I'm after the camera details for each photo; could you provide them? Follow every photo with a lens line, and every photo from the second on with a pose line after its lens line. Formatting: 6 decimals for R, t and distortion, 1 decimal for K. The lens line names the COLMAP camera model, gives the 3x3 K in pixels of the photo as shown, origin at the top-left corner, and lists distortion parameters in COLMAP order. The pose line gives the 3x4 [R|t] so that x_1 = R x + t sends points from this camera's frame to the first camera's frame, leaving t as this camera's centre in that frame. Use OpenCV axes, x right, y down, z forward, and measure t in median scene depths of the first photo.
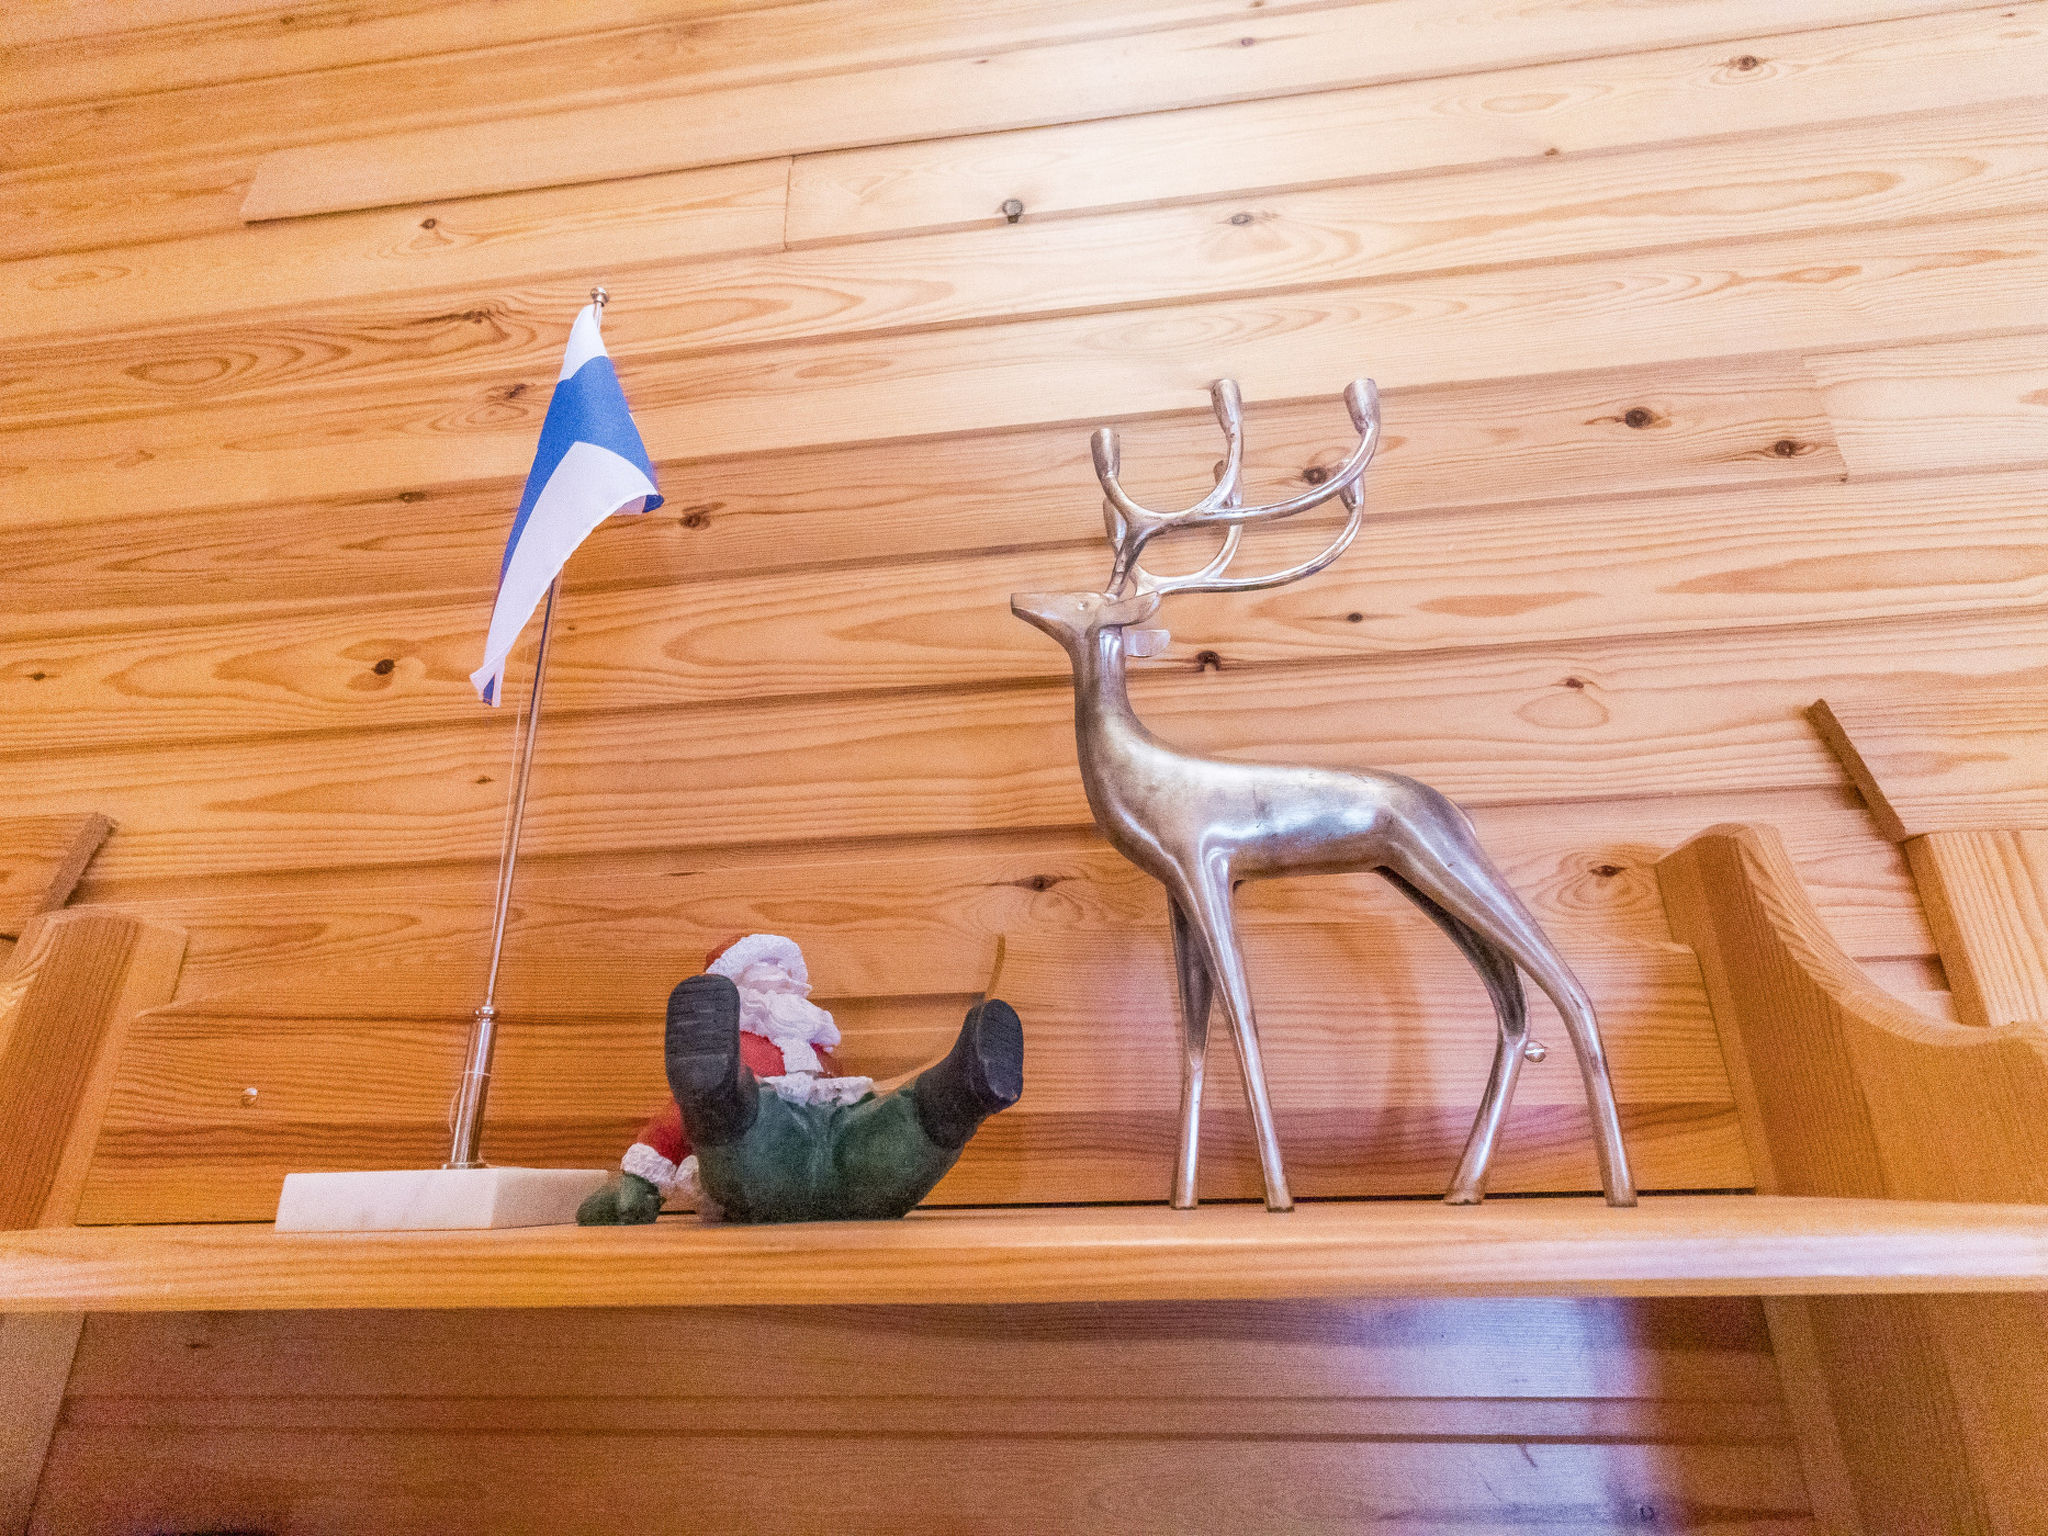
lens RADIAL K [[1061.6, 0, 1012.0], [0, 1061.6, 769.5], [0, 0, 1]] dist [0.001987, 0.000243]
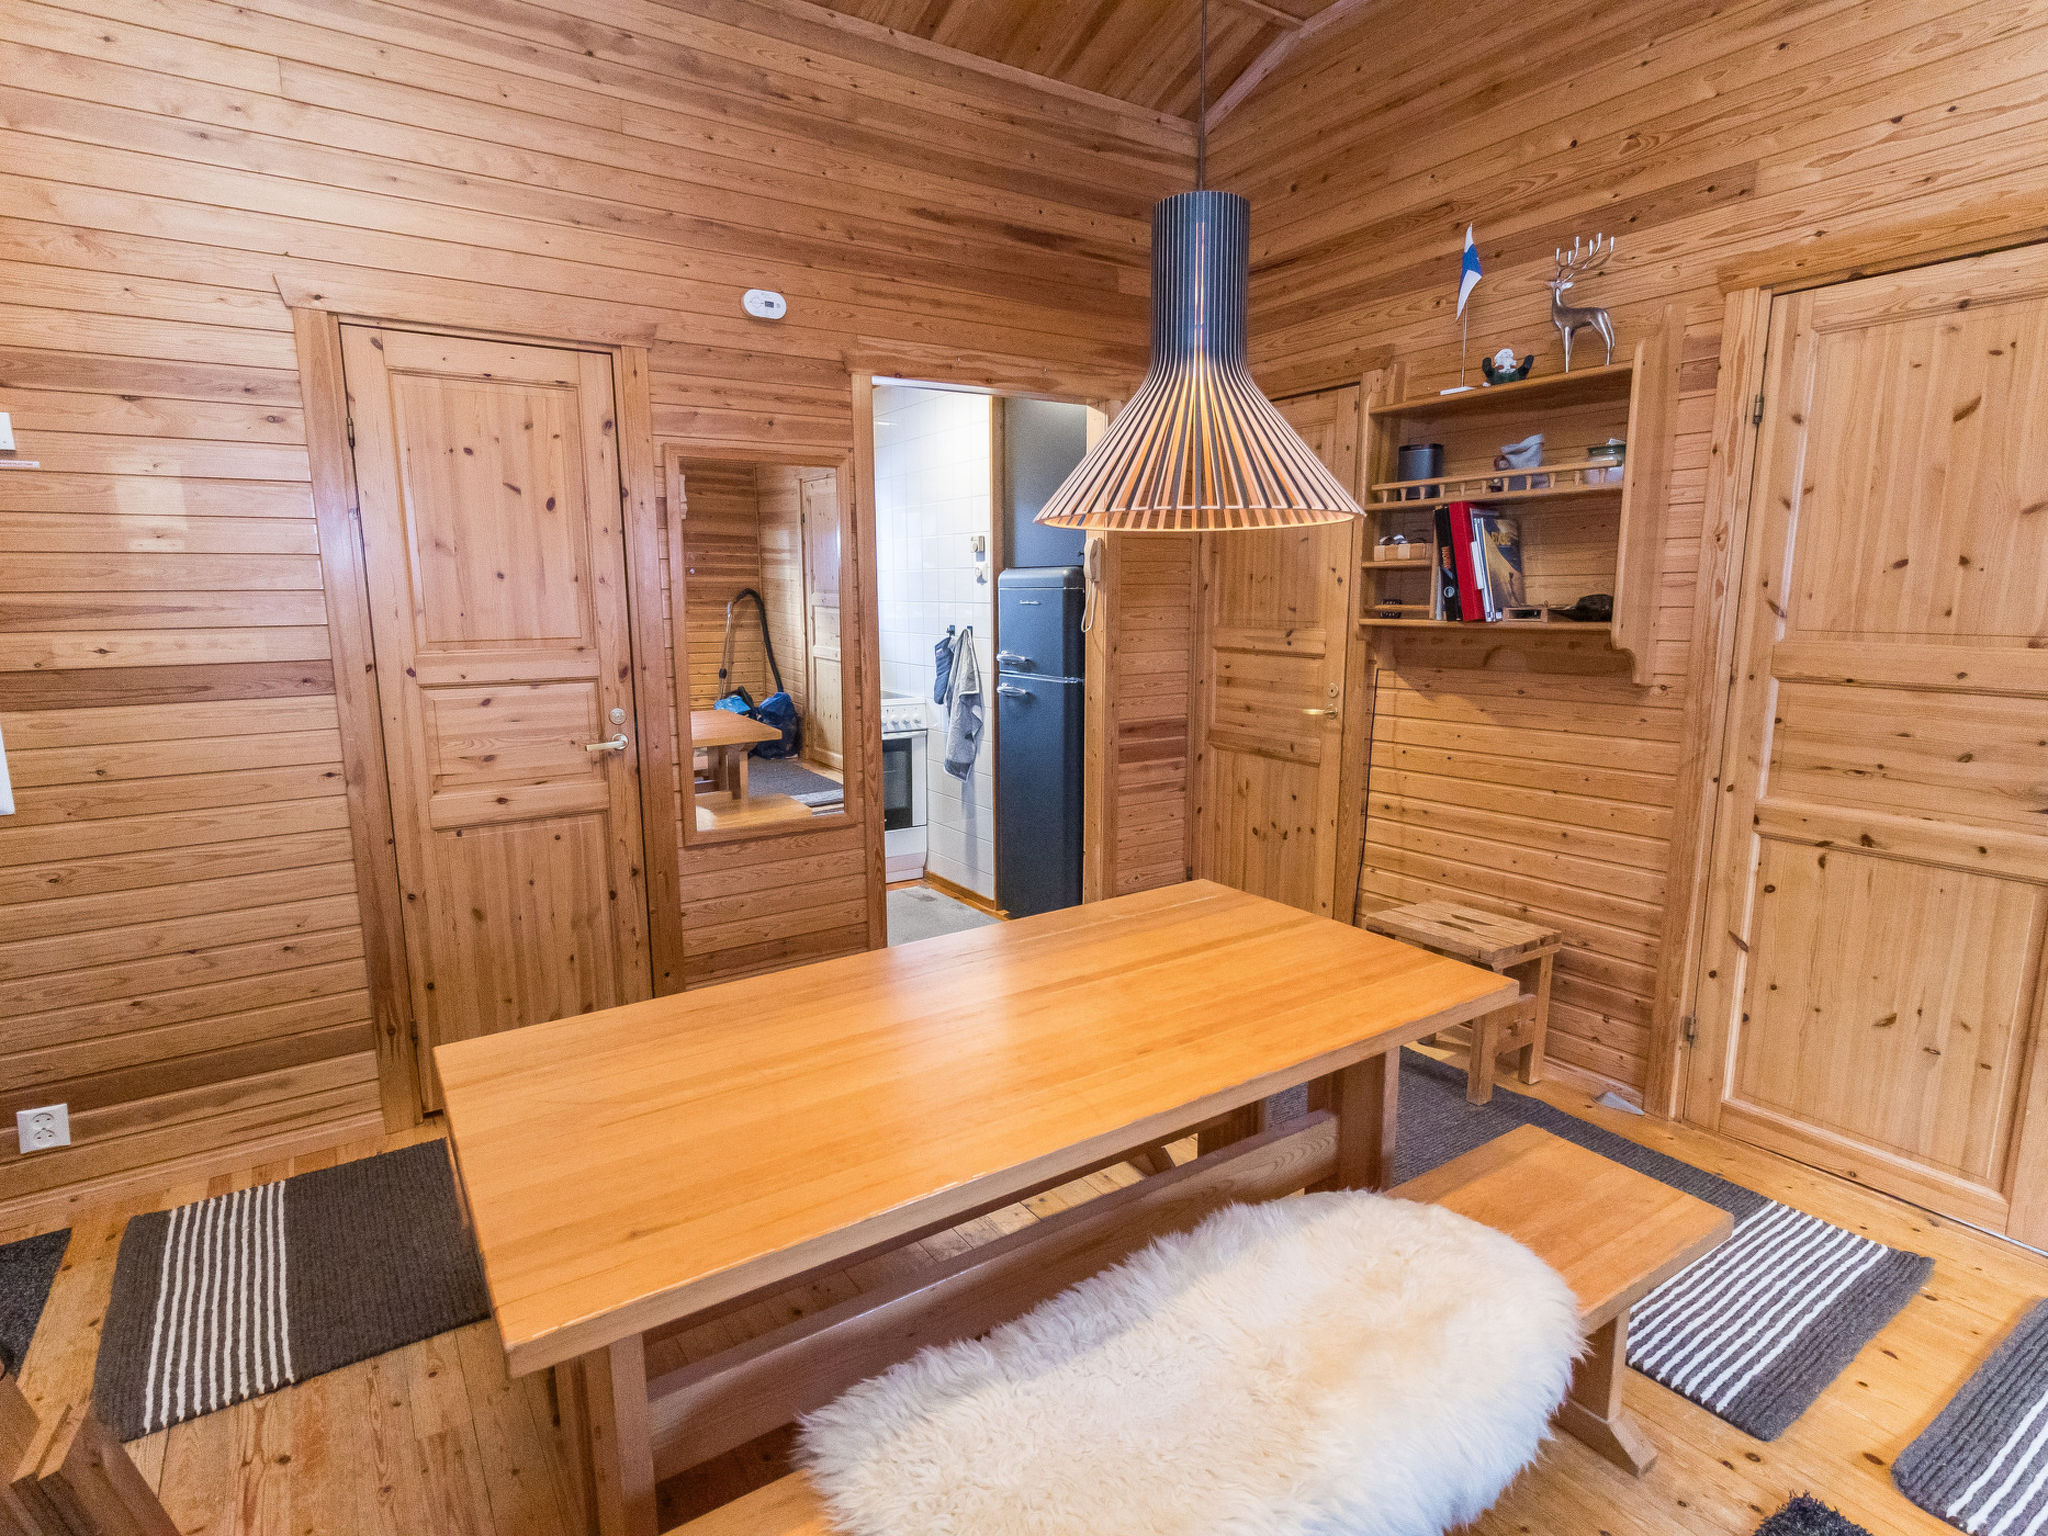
lens RADIAL K [[1061.6, 0, 1012.0], [0, 1061.6, 769.5], [0, 0, 1]] dist [0.001987, 0.000243]
pose [[0.657937, 0.130221, -0.741729, 2.148113], [0.267680, 0.880175, 0.391968, -0.678157], [0.703894, -0.456436, 0.544242, -4.261313]]
